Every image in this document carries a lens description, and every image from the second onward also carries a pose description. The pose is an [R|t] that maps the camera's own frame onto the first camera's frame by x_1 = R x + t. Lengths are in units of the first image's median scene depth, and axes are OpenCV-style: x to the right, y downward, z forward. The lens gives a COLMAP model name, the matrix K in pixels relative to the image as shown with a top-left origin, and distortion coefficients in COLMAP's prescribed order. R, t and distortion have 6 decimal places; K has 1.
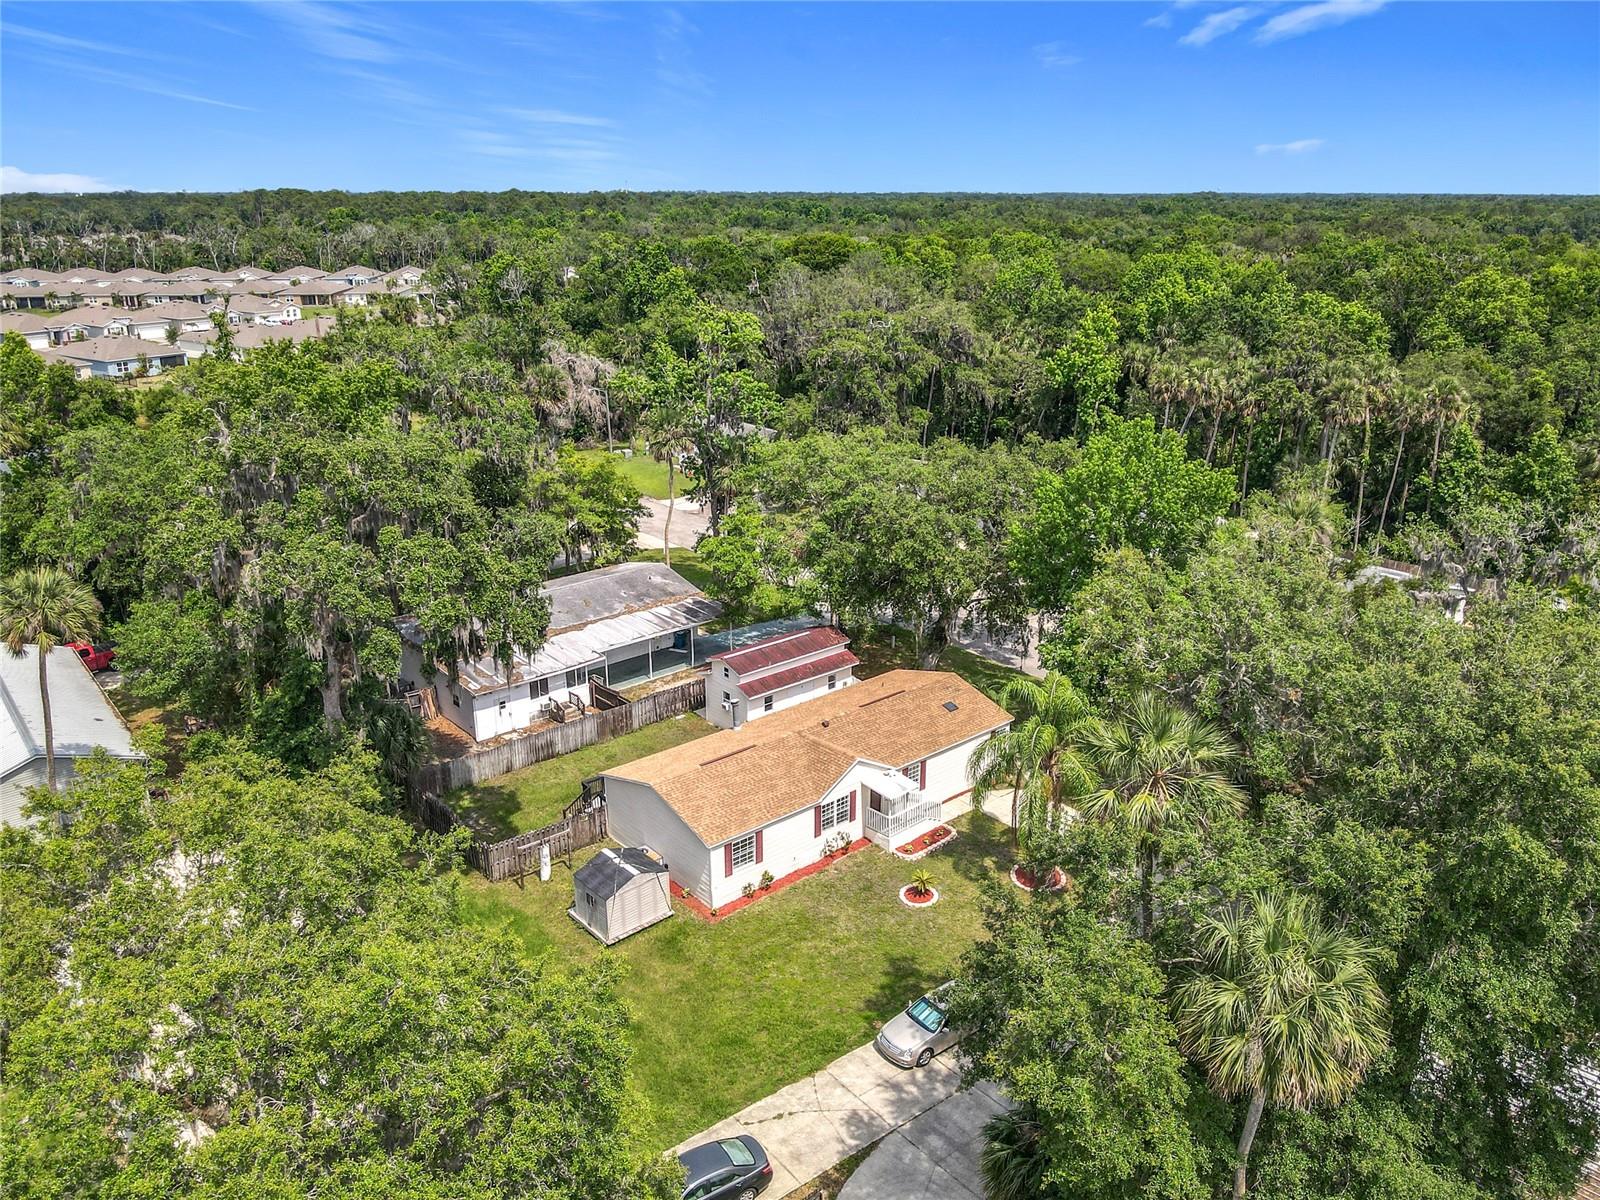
lens RADIAL K [[1140.3, 0, 800.0], [0, 1140.3, 600.0], [0, 0, 1]] dist [-0.005139, -0.000374]
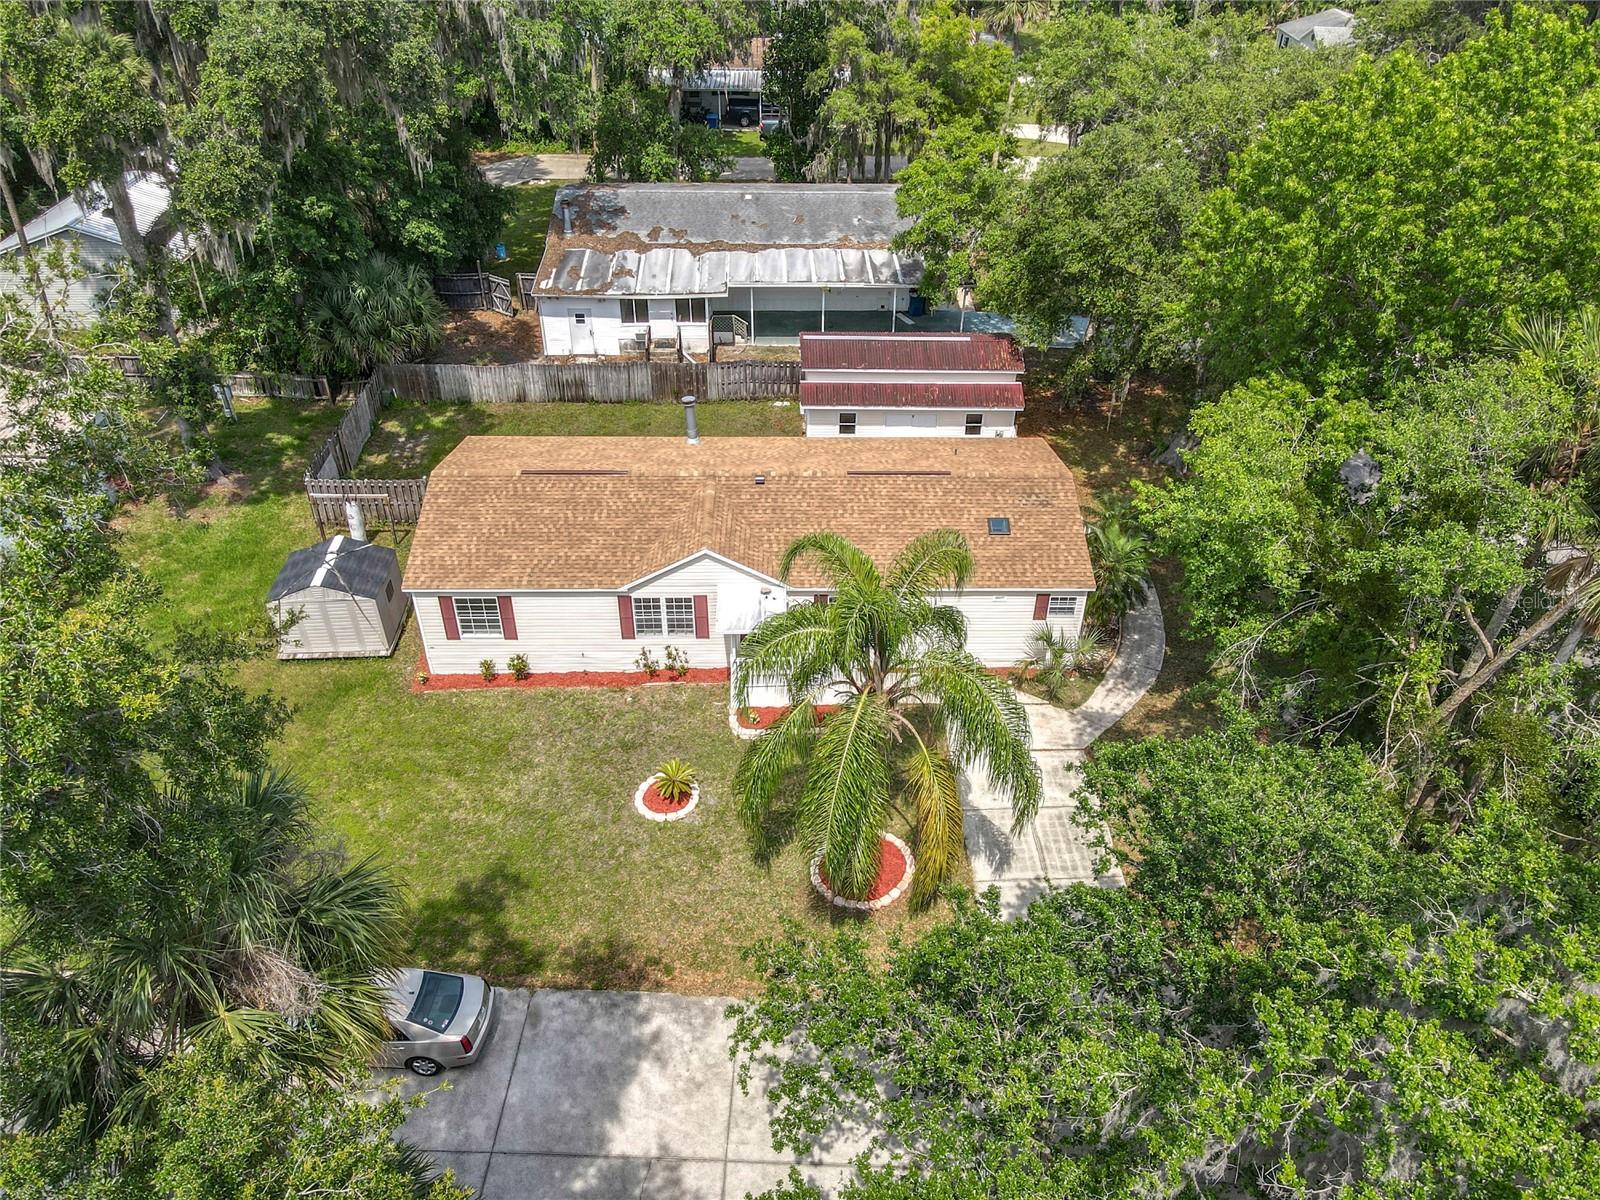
lens RADIAL K [[1140.3, 0, 800.0], [0, 1140.3, 600.0], [0, 0, 1]] dist [-0.005139, -0.000374]
pose [[0.795435, 0.387696, -0.465806, 0.373202], [-0.227926, 0.903554, 0.362821, -0.063741], [0.561546, -0.182431, 0.807084, 0.535035]]
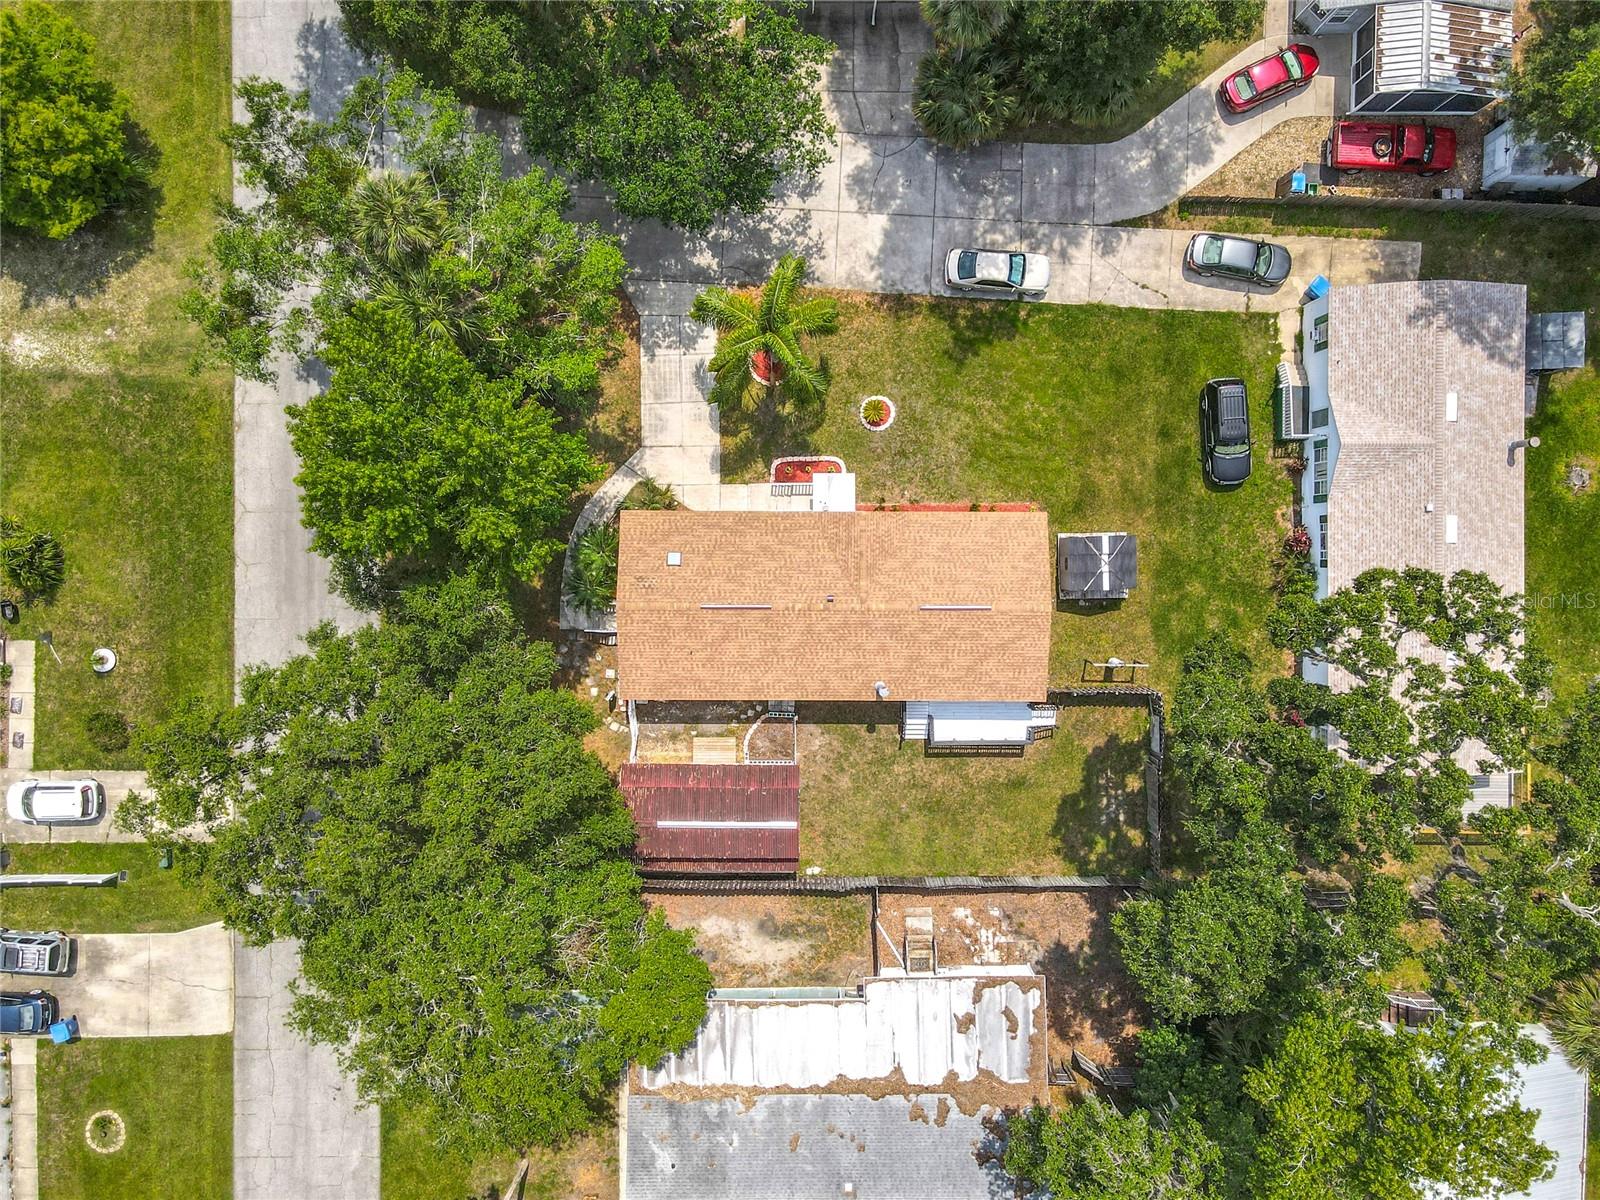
lens RADIAL K [[1140.3, 0, 800.0], [0, 1140.3, 600.0], [0, 0, 1]] dist [-0.005139, -0.000374]
pose [[-0.785260, -0.619152, 0.004031, 0.024762], [0.226586, -0.281305, 0.932484, -0.827552], [-0.576216, 0.733156, 0.361189, 0.734949]]
